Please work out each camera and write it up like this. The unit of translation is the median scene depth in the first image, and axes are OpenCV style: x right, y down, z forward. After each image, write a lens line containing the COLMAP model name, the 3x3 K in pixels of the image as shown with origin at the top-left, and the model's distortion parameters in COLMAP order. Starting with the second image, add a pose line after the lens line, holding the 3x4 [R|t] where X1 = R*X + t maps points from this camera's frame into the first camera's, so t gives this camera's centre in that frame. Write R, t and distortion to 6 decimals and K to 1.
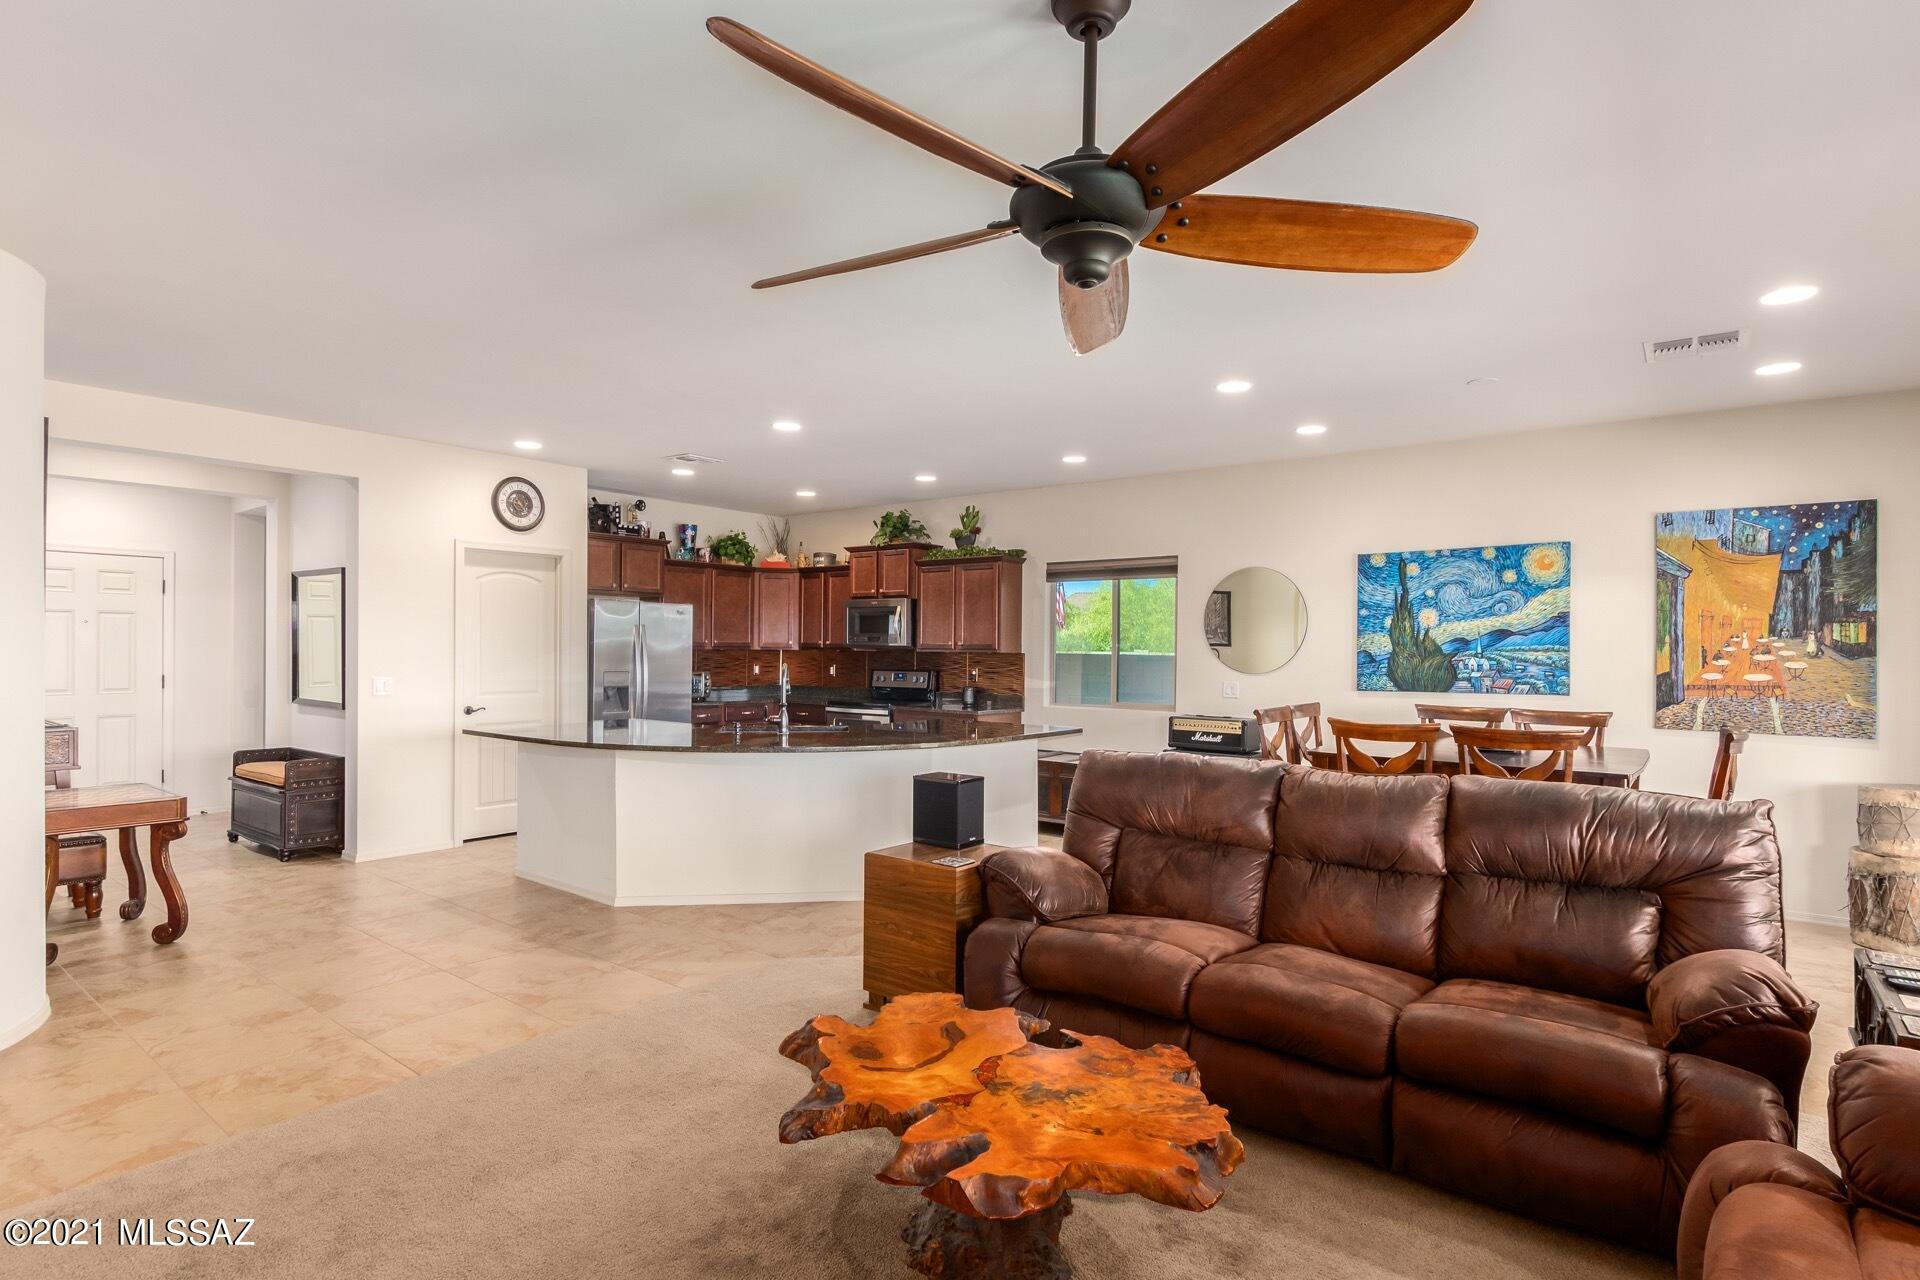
lens RADIAL K [[954.6, 0, 954.8], [0, 954.6, 651.4], [0, 0, 1]] dist [0.004941, -0.000467]
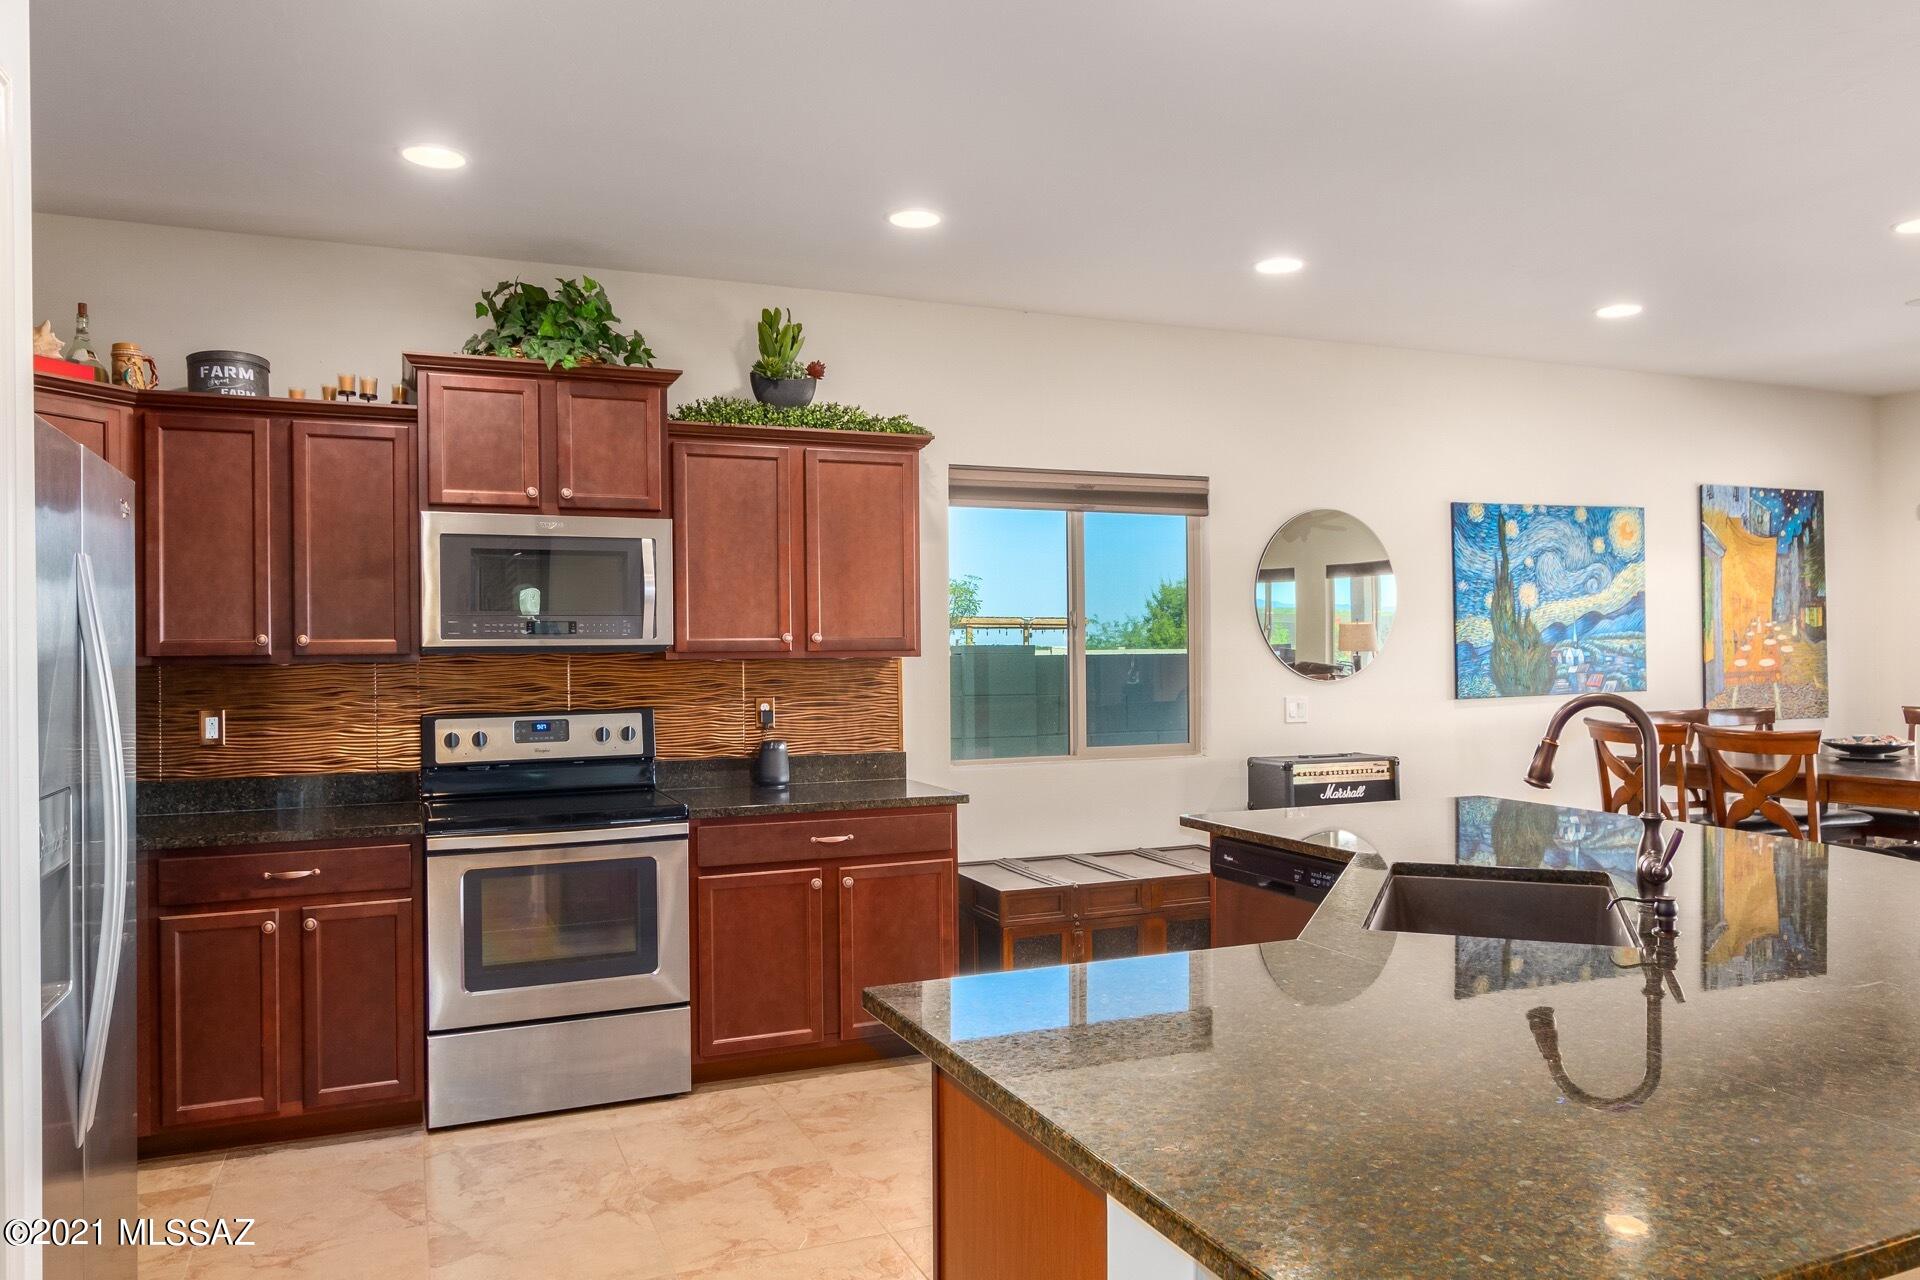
lens RADIAL K [[1331.3, 0, 957.2], [0, 1331.3, 648.8], [0, 0, 1]] dist [0.005173, -0.001133]
pose [[0.484619, -0.013817, 0.874616, -0.557496], [0.016834, 0.999837, 0.006468, -0.007135], [-0.874563, 0.011589, 0.484773, 0.793909]]
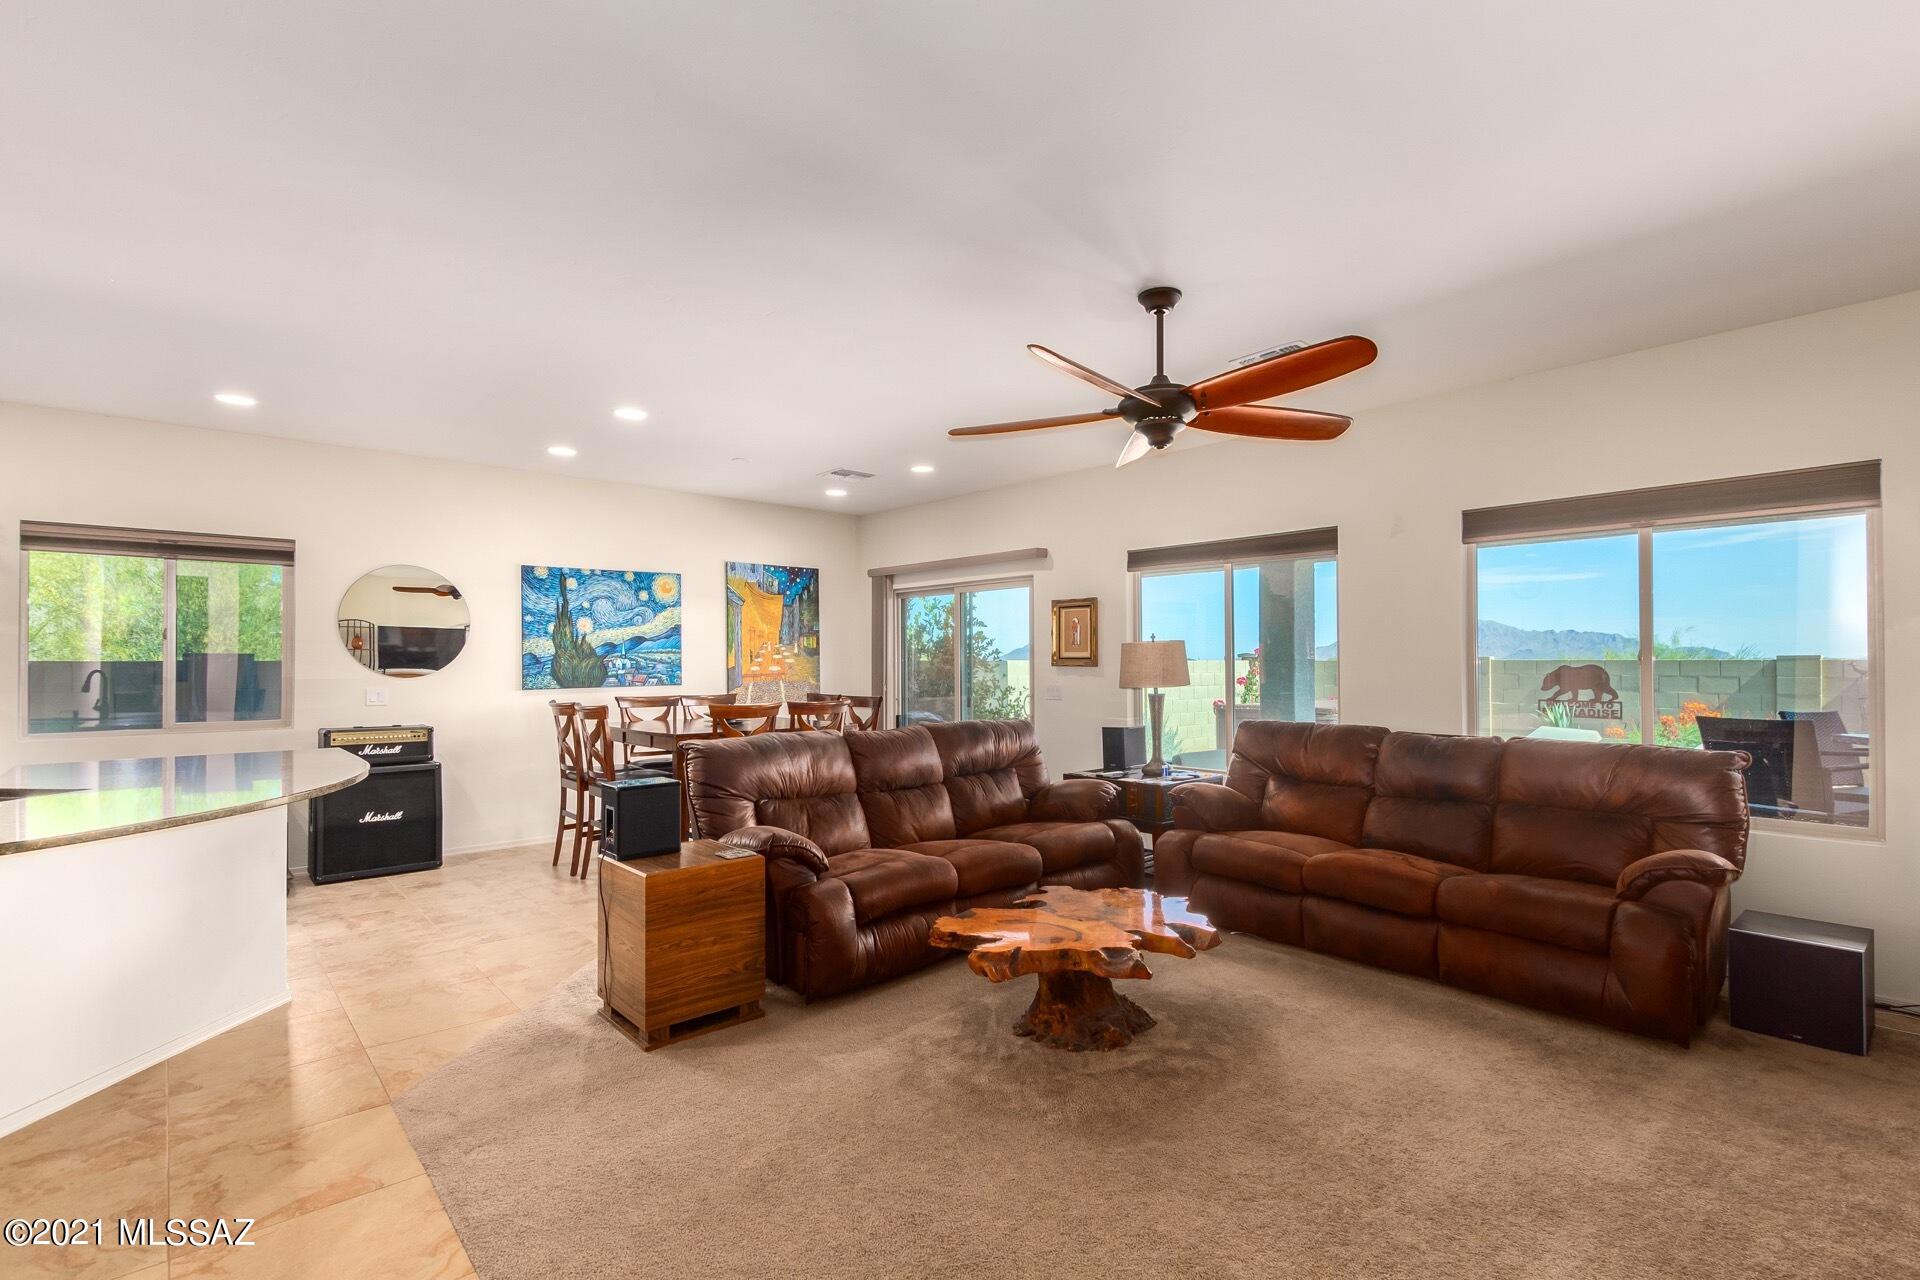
lens RADIAL K [[889.3, 0, 967.2], [0, 889.3, 654.1], [0, 0, 1]] dist [0.004263, 0.002734]
pose [[0.175799, 0.000131, 0.984426, -0.457094], [0.008030, 0.999967, -0.001567, 0.005553], [-0.984393, 0.008181, 0.175792, 0.302013]]
